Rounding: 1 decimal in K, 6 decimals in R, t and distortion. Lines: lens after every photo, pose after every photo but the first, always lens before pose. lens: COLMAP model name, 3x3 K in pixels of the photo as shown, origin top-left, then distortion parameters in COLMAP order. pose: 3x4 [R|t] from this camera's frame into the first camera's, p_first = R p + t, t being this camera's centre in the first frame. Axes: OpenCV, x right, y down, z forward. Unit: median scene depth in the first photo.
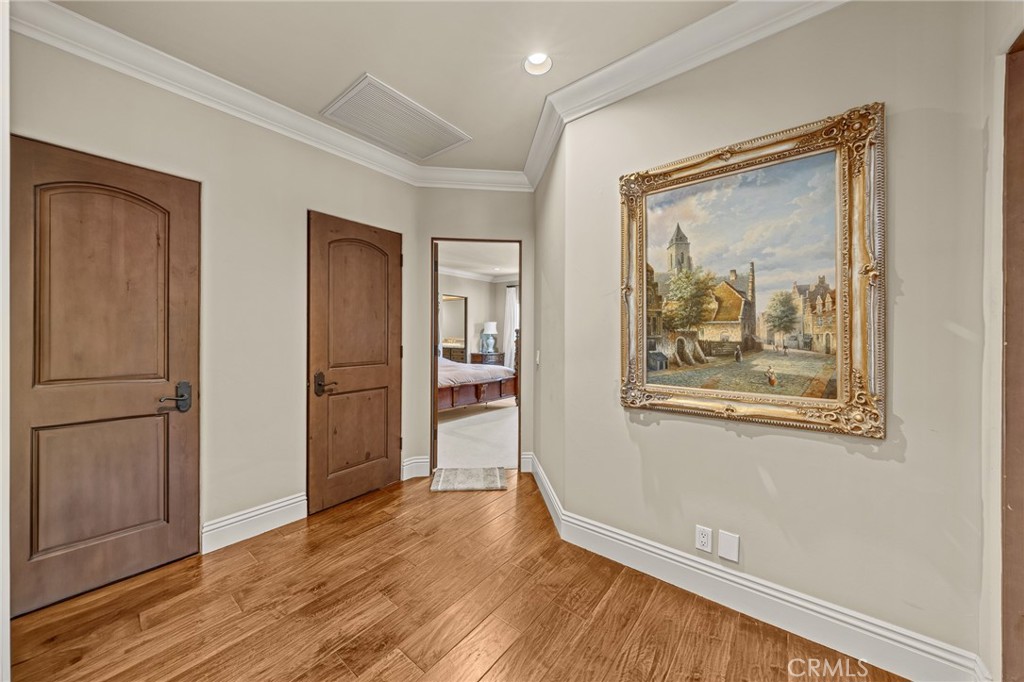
lens RADIAL K [[344.6, 0, 512.9], [0, 344.6, 334.4], [0, 0, 1]] dist [-0.002286, -0.000079]
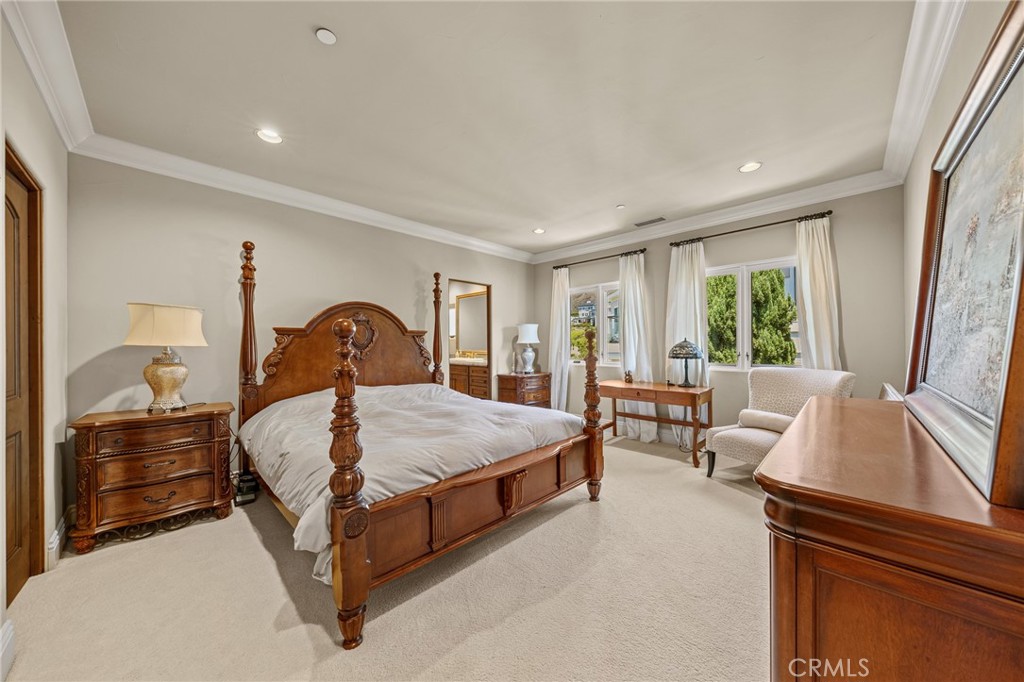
lens RADIAL K [[344.6, 0, 512.7], [0, 344.6, 343.8], [0, 0, 1]] dist [-0.002286, -0.000079]
pose [[0.994995, -0.009660, -0.099458, -0.044517], [0.009436, 0.999952, -0.002723, 0.001478], [0.099480, 0.001771, 0.995038, 0.532257]]
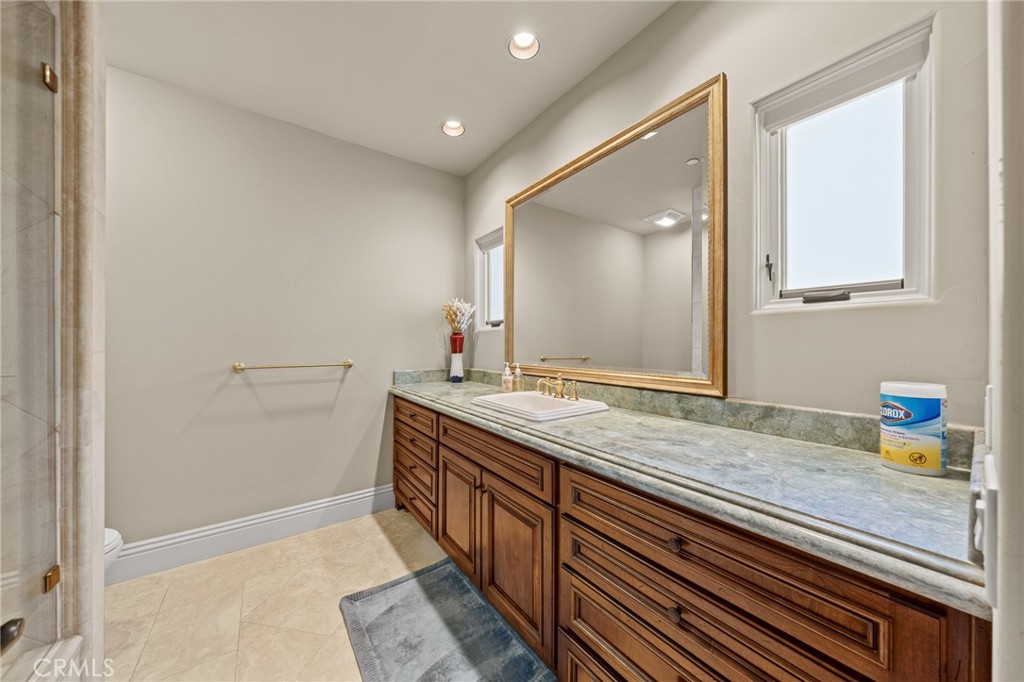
lens RADIAL K [[344.6, 0, 513.9], [0, 344.6, 343.1], [0, 0, 1]] dist [-0.002286, -0.000079]
pose [[0.964323, 0.000653, -0.264727, -0.233790], [-0.001197, 0.999997, -0.001891, -0.003684], [0.264725, 0.002140, 0.964322, 1.283085]]
